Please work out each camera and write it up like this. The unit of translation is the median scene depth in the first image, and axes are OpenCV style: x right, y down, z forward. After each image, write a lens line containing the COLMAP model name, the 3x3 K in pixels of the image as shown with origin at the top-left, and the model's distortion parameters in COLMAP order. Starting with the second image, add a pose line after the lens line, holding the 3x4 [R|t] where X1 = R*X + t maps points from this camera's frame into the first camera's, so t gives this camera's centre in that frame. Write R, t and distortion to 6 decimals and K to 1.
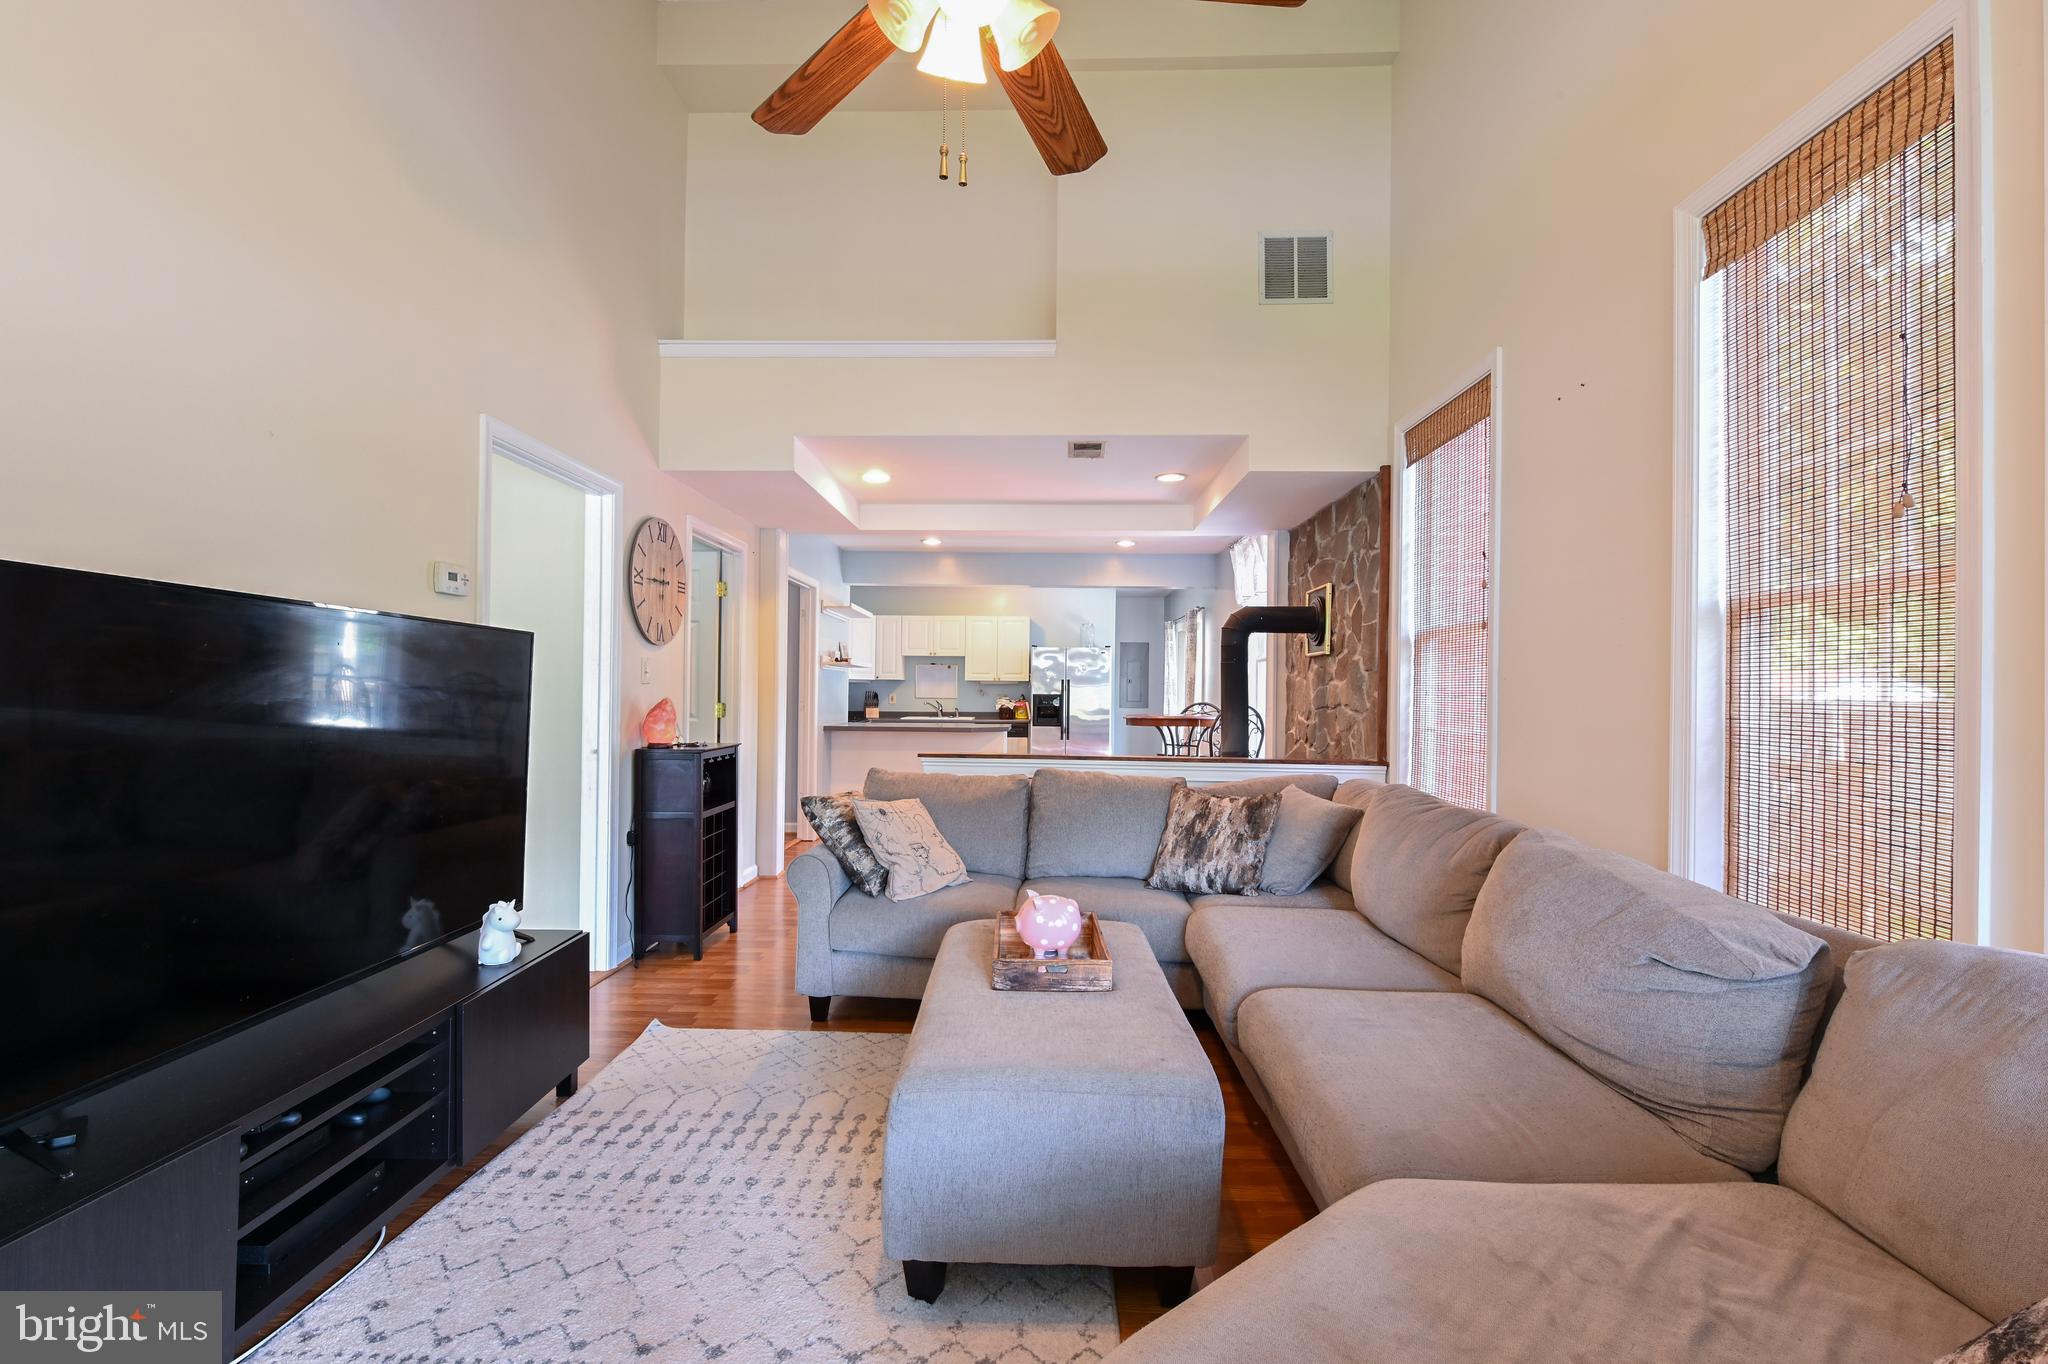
lens RADIAL K [[839.1, 0, 1014.7], [0, 839.1, 688.1], [0, 0, 1]] dist [-0.010943, -0.000306]
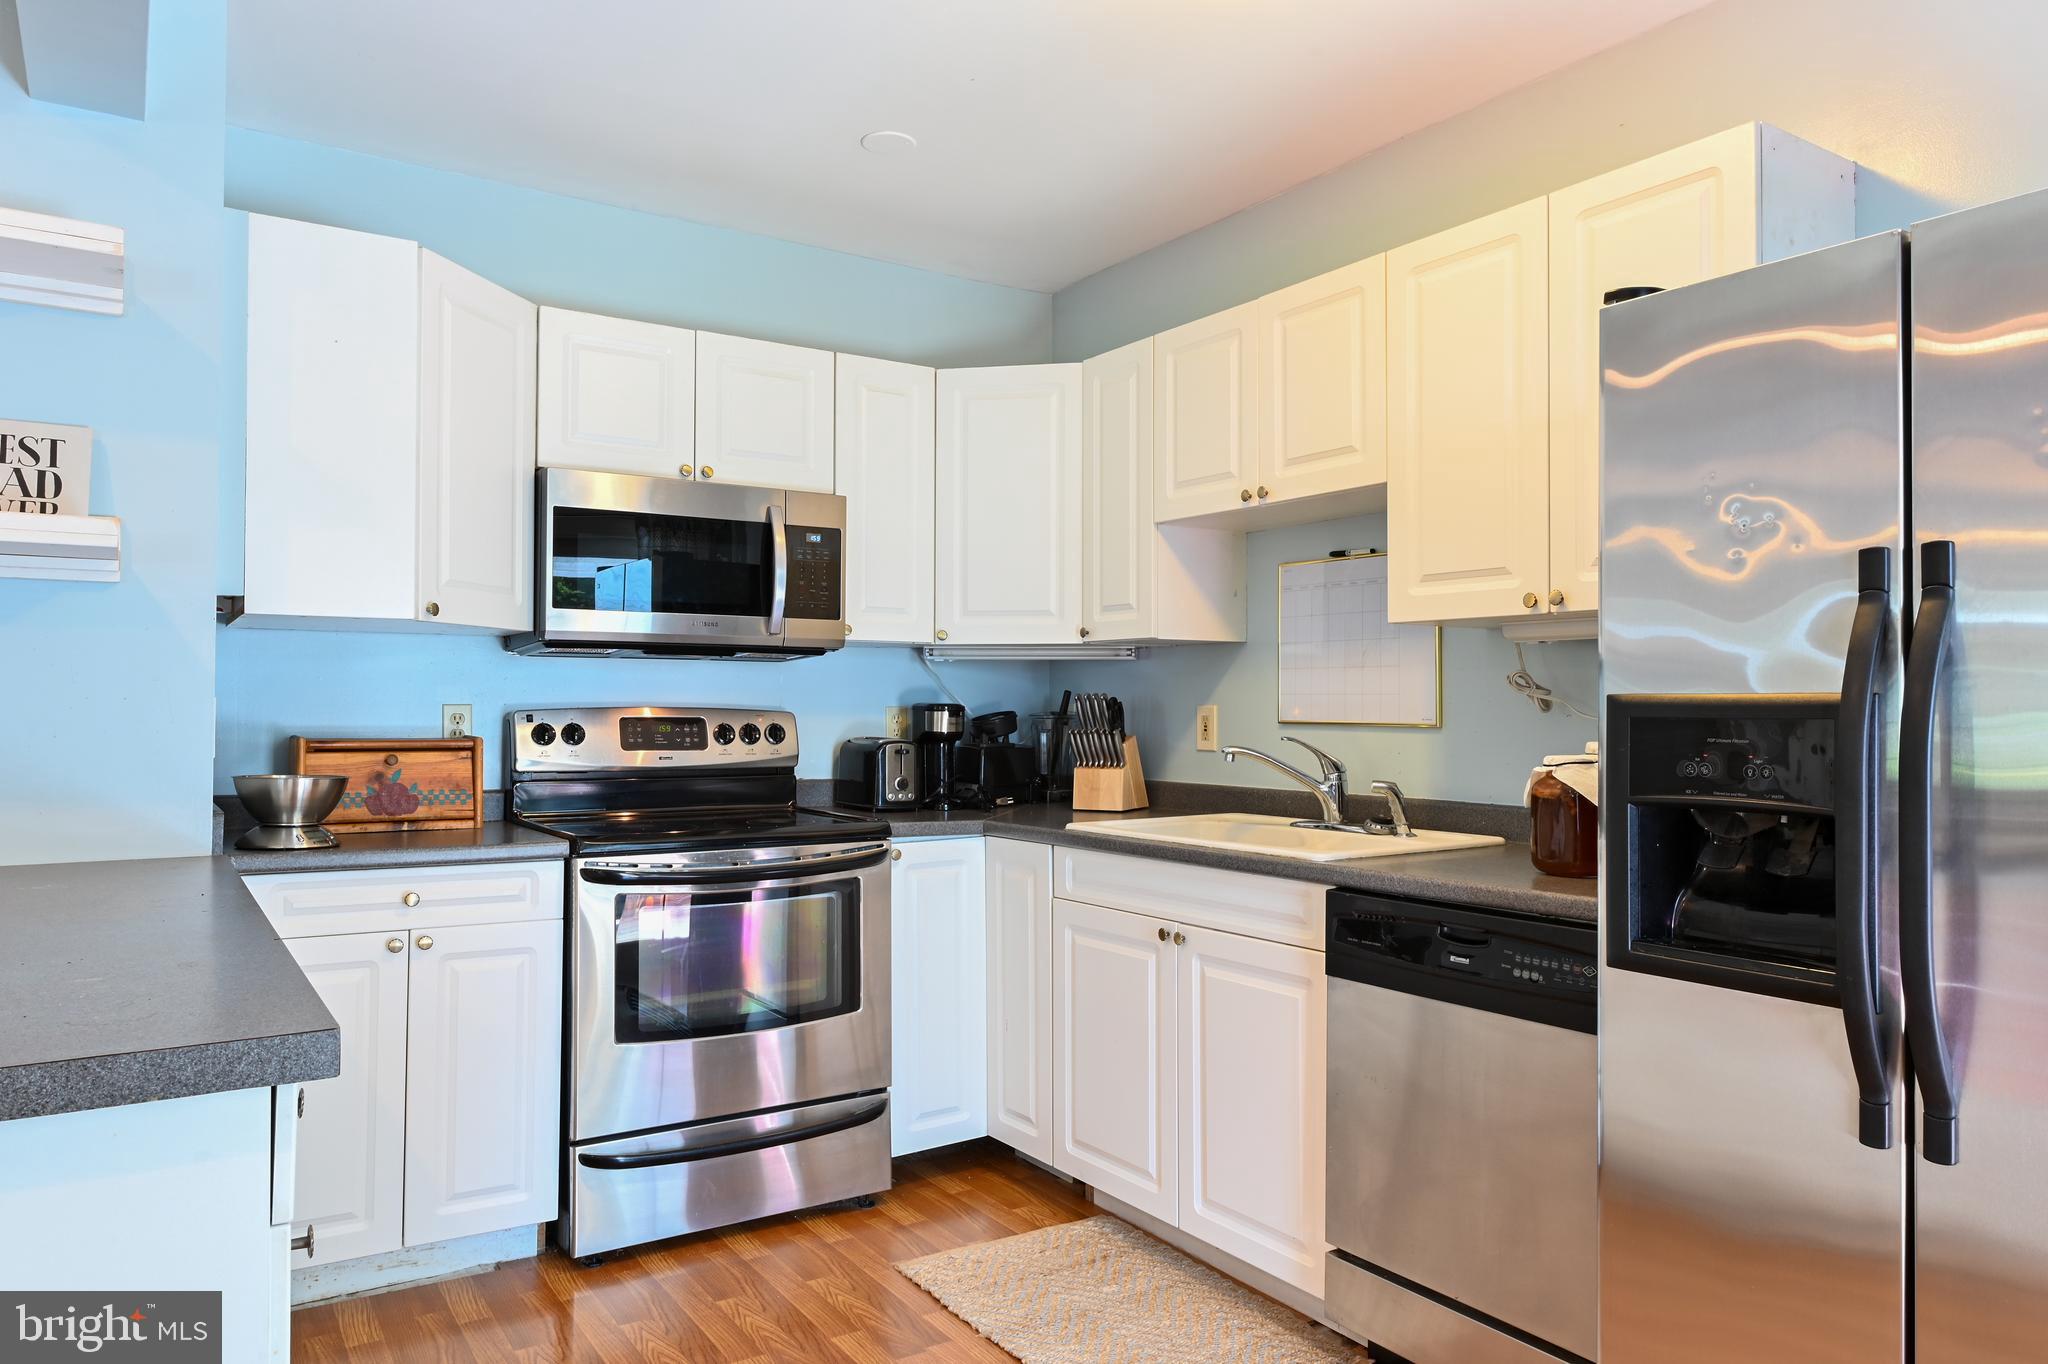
lens RADIAL K [[1366.4, 0, 1007.9], [0, 1366.4, 689.7], [0, 0, 1]] dist [-0.003592, 0.003444]
pose [[0.564785, -0.015930, -0.825085, 0.125788], [0.014129, 0.999854, -0.009633, 0.006027], [0.825117, -0.006218, 0.564927, 0.772281]]
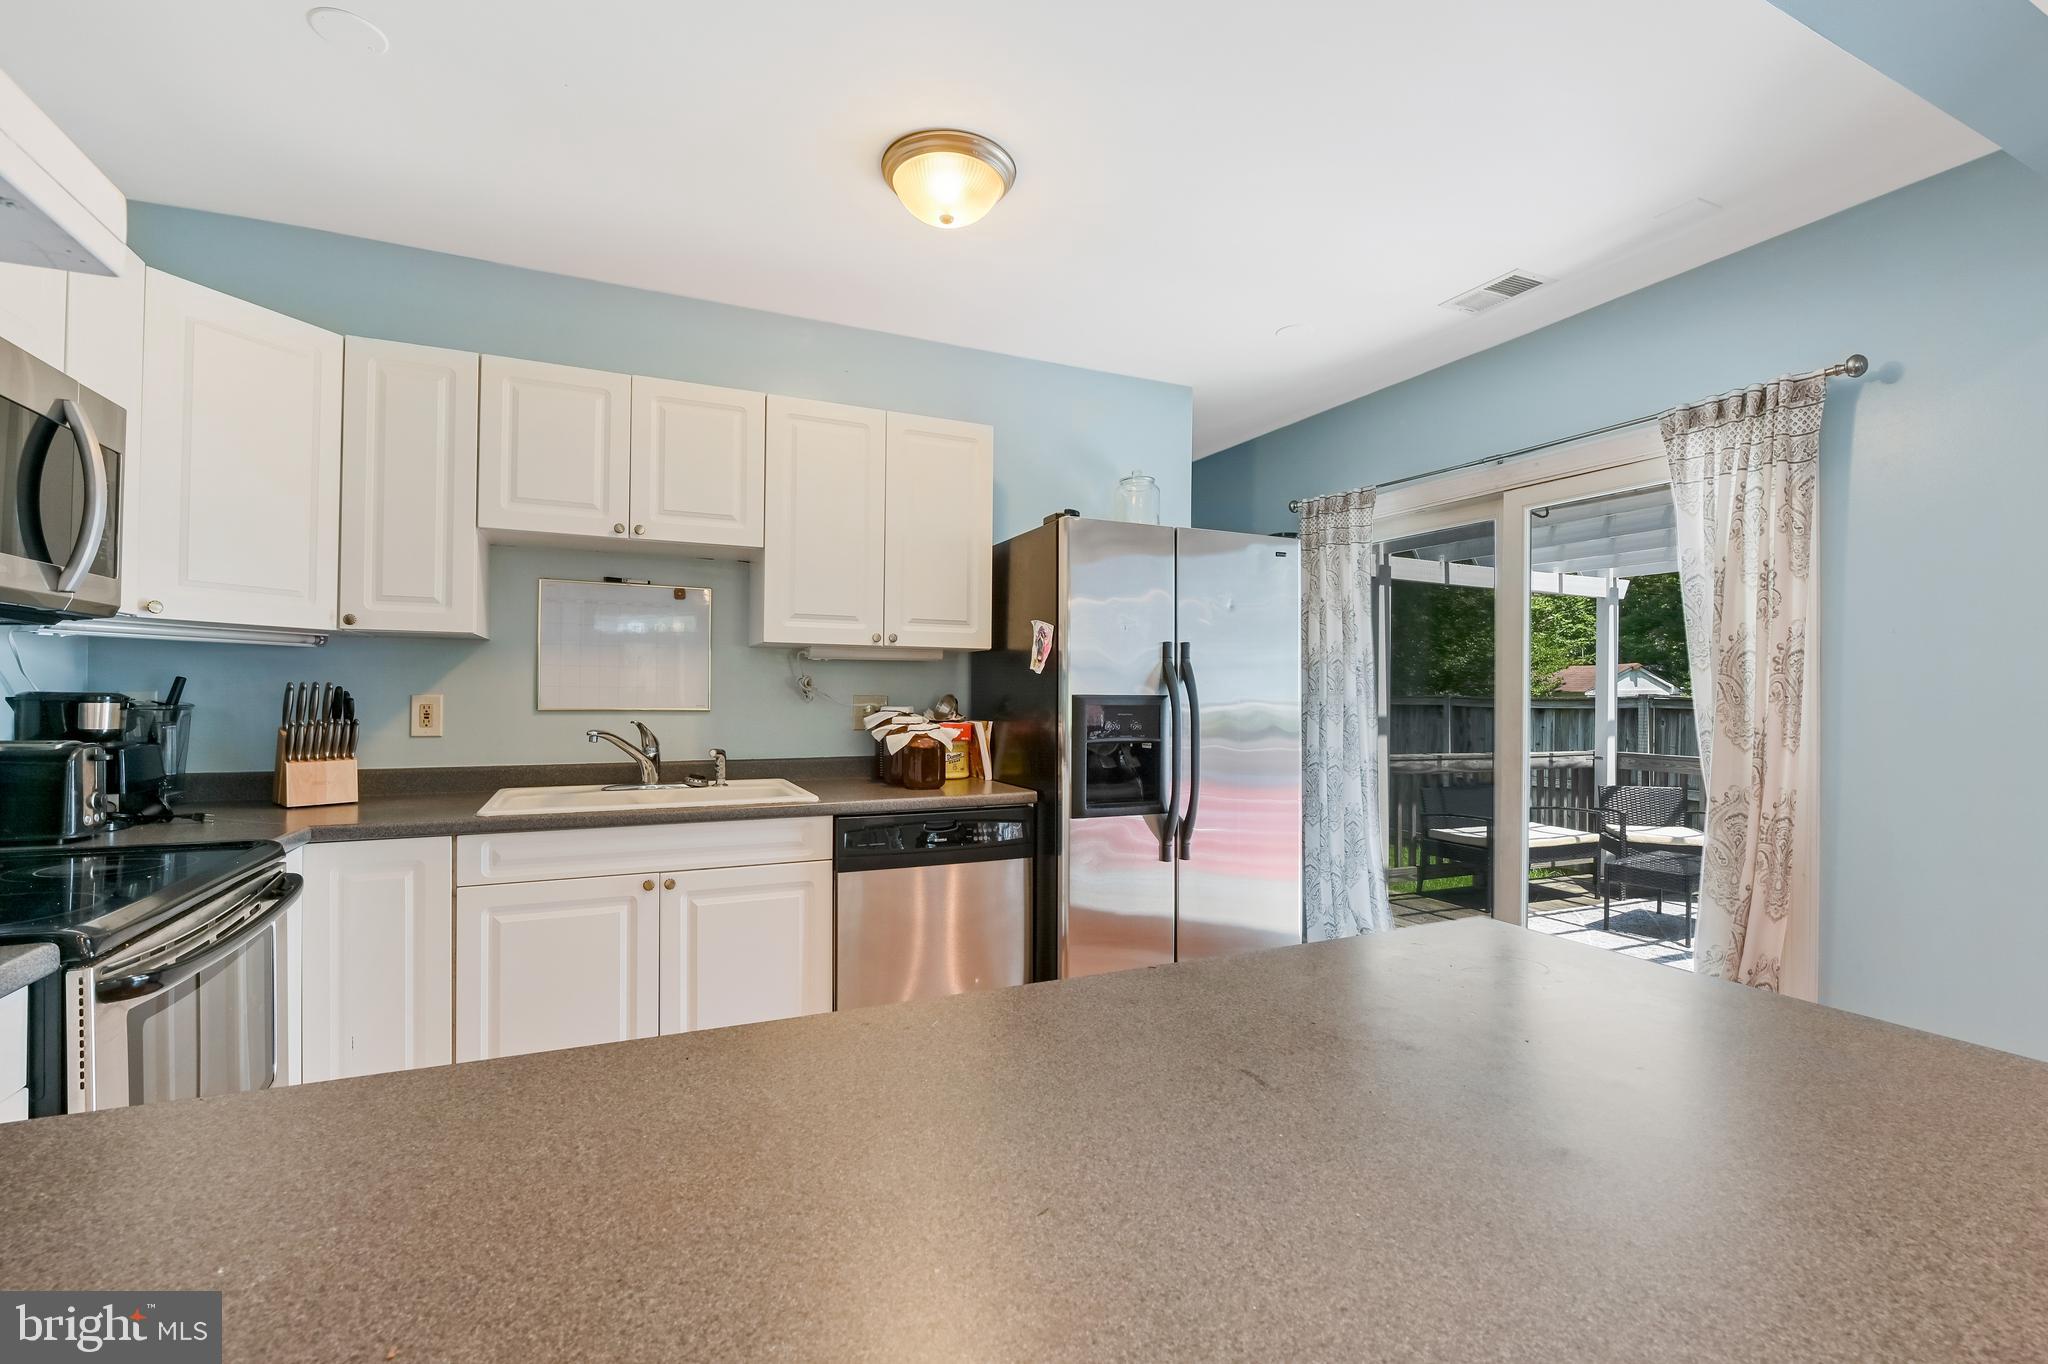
lens RADIAL K [[924.1, 0, 1030.9], [0, 924.1, 685.0], [0, 0, 1]] dist [-0.016374, 0.000241]
pose [[0.892219, 0.002185, 0.451598, -0.112854], [-0.006985, 0.999935, 0.008964, 0.000964], [-0.451549, -0.011152, 0.892177, 0.706418]]
